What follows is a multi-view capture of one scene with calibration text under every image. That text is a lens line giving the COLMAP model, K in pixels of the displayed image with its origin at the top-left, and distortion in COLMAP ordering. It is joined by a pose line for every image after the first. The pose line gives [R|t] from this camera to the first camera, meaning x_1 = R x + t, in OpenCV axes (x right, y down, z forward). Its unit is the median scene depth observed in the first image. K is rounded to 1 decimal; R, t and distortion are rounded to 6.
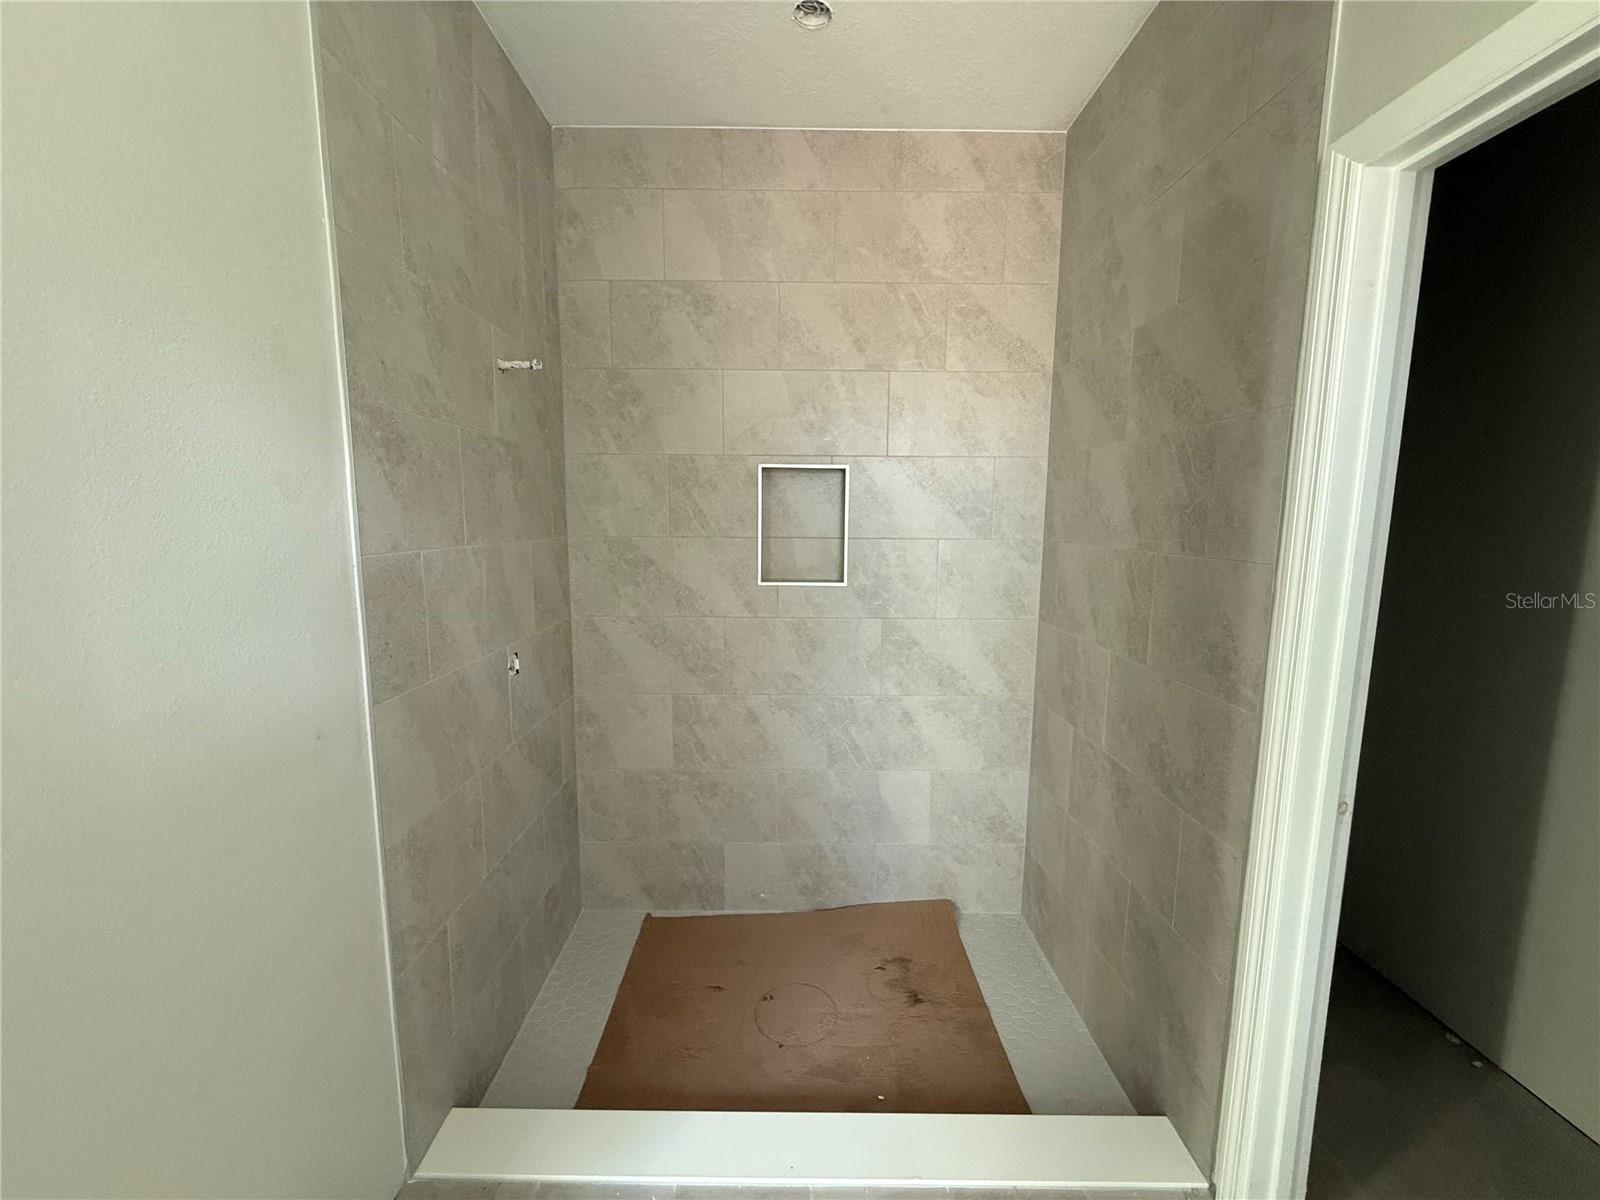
lens RADIAL K [[636.3, 0, 796.1], [0, 636.3, 600.3], [0, 0, 1]] dist [0.000347, 0.000427]
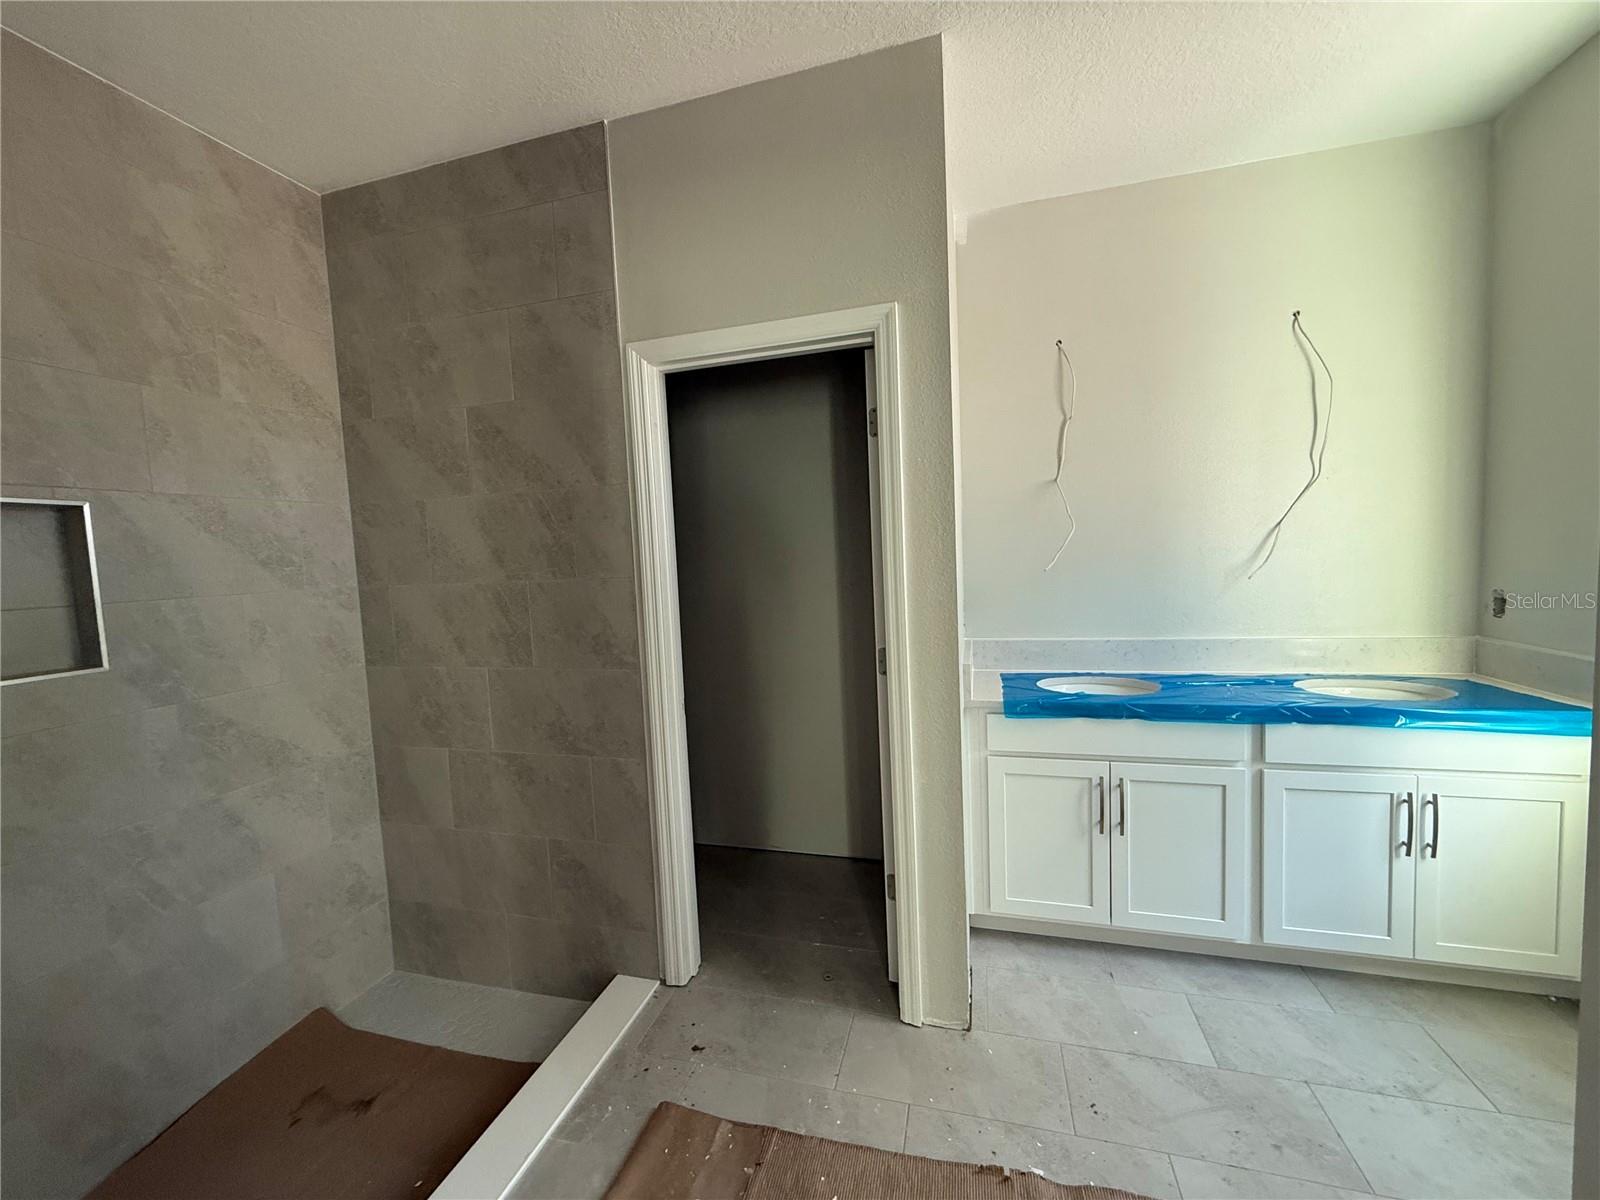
lens RADIAL K [[636.3, 0, 795.7], [0, 636.3, 597.5], [0, 0, 1]] dist [0.000347, 0.000427]
pose [[0.281280, -0.091132, 0.955289, -0.391243], [0.173082, 0.983973, 0.042906, -0.000669], [-0.943888, 0.153274, 0.292546, 0.061866]]
